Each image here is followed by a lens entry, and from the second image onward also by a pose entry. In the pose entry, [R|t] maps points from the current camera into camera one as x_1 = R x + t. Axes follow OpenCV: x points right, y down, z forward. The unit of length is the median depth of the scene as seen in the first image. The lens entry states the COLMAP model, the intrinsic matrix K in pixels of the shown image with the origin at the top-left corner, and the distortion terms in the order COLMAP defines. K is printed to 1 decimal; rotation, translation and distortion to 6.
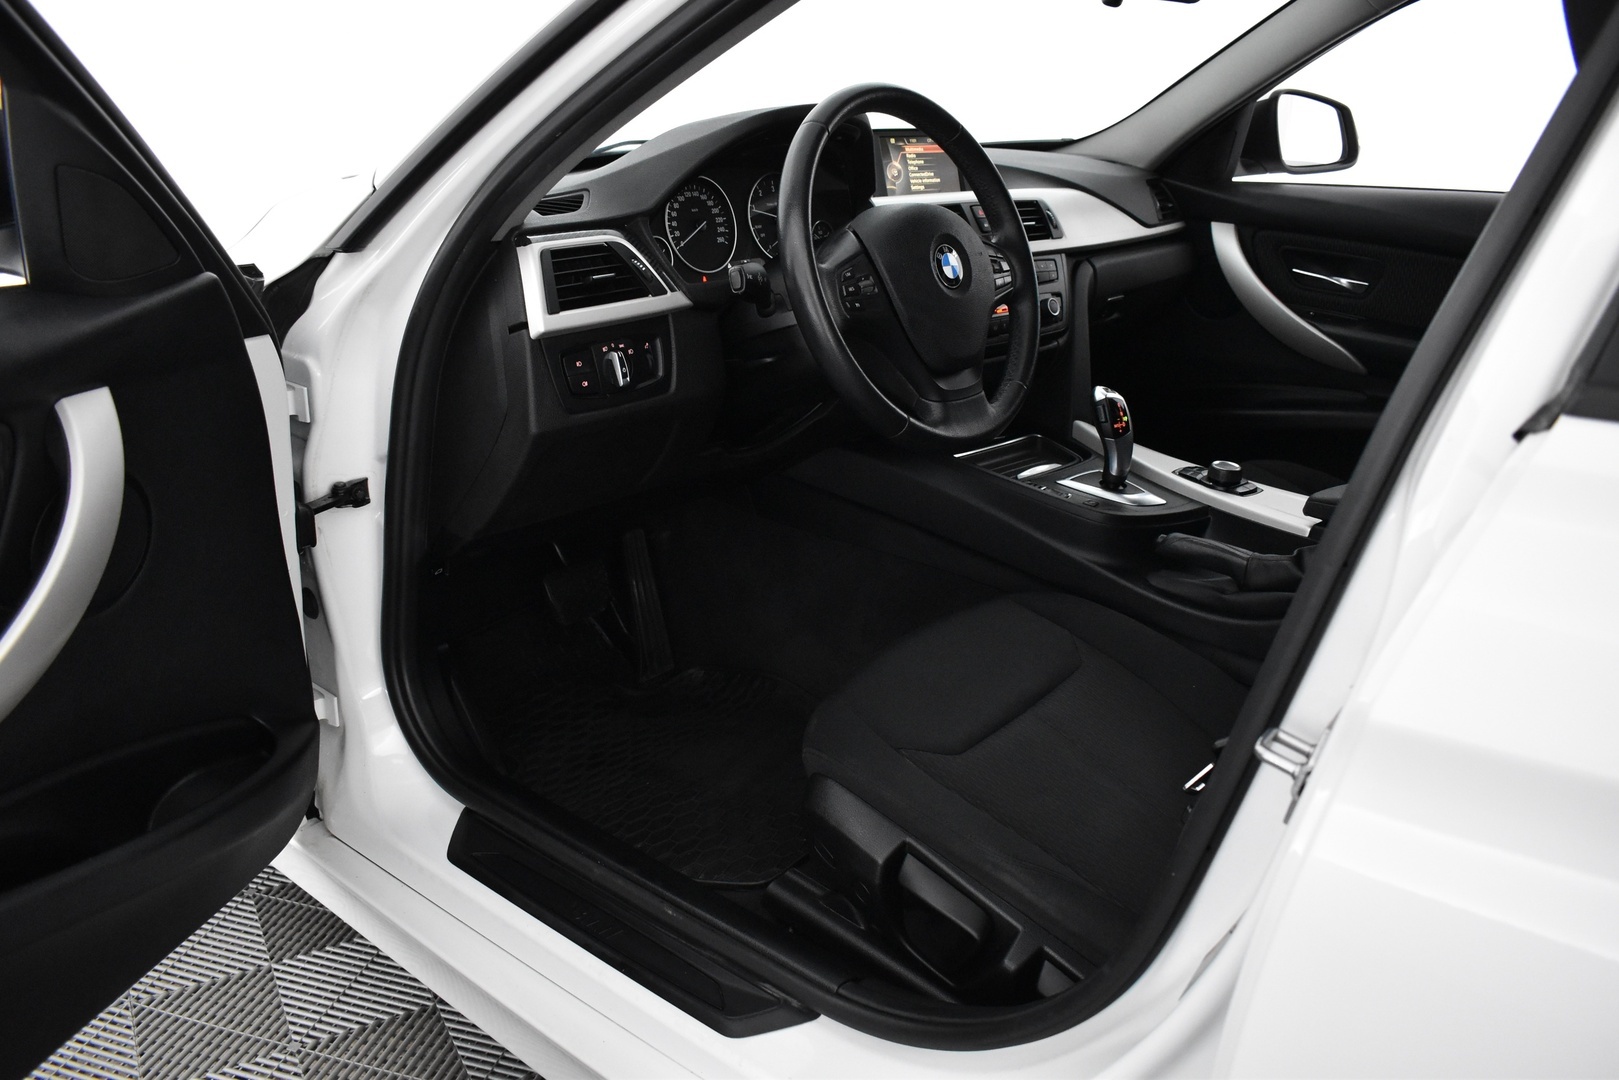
lens RADIAL K [[1277.2, 0, 809.5], [0, 1277.2, 540.0], [0, 0, 1]] dist [-0.112948, 0.001774]
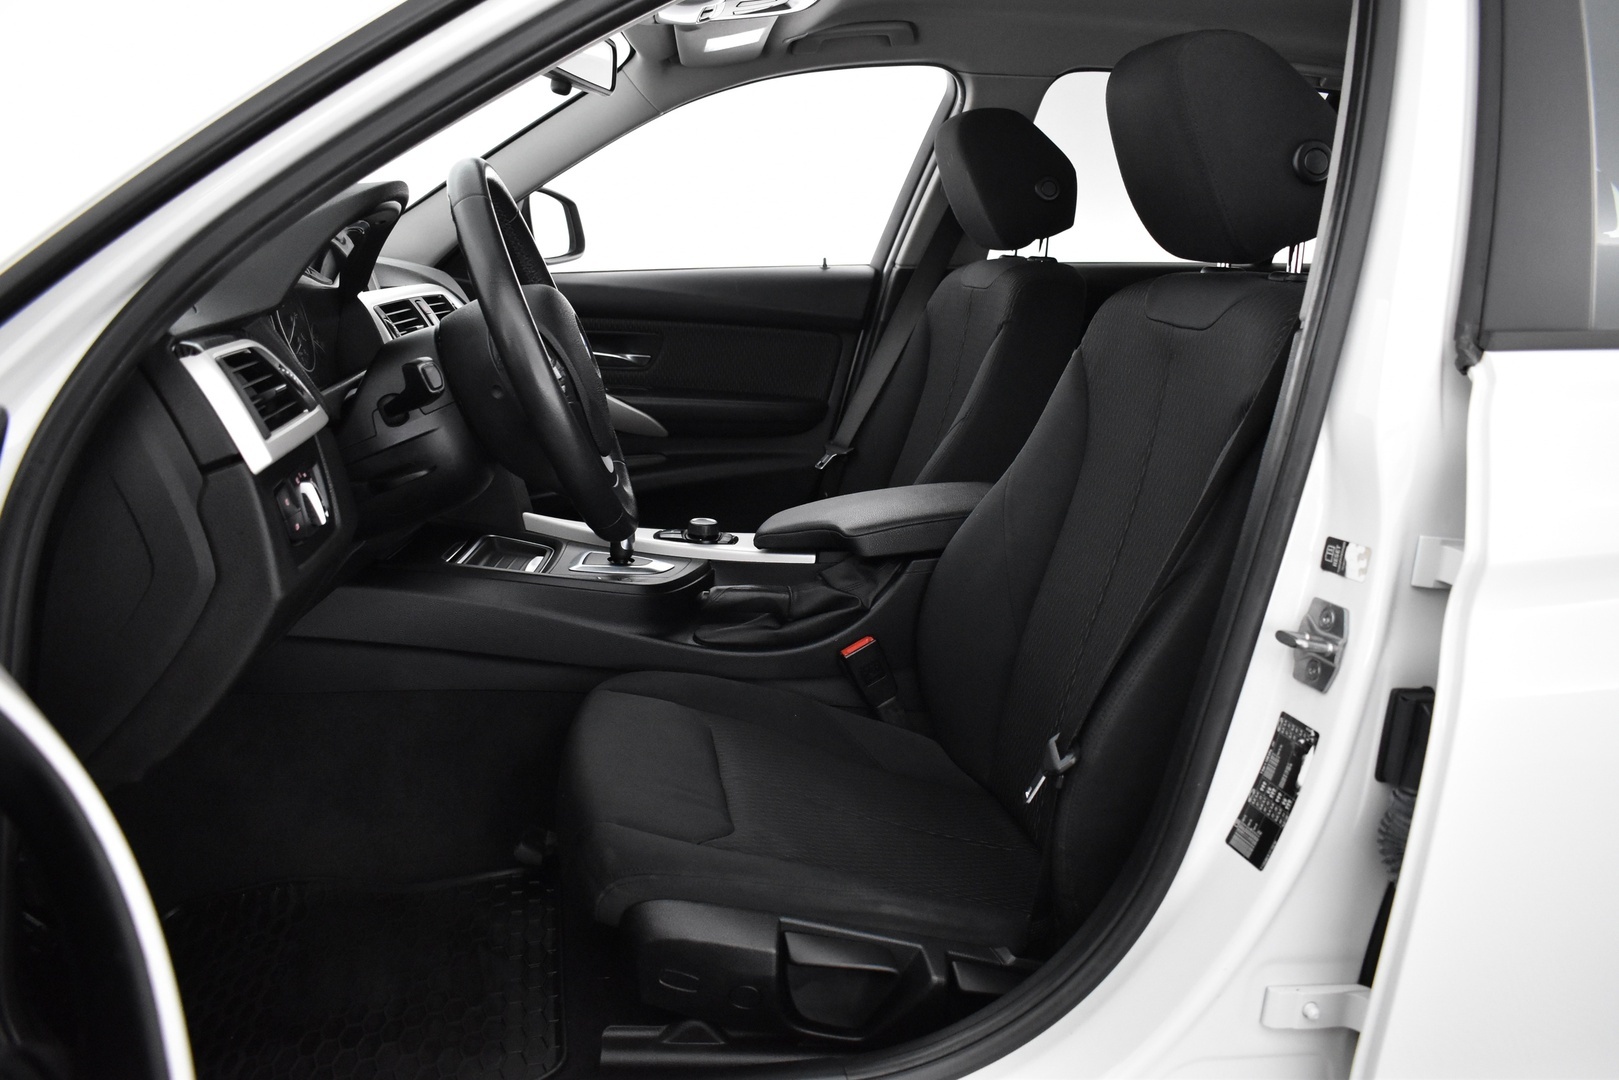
lens RADIAL K [[1277.2, 0, 809.5], [0, 1277.2, 540.0], [0, 0, 1]] dist [-0.112948, 0.001774]
pose [[0.648264, -0.178279, 0.740250, -0.502962], [0.248136, 0.968594, 0.015970, -0.047258], [-0.719849, 0.173330, 0.672142, 0.254964]]
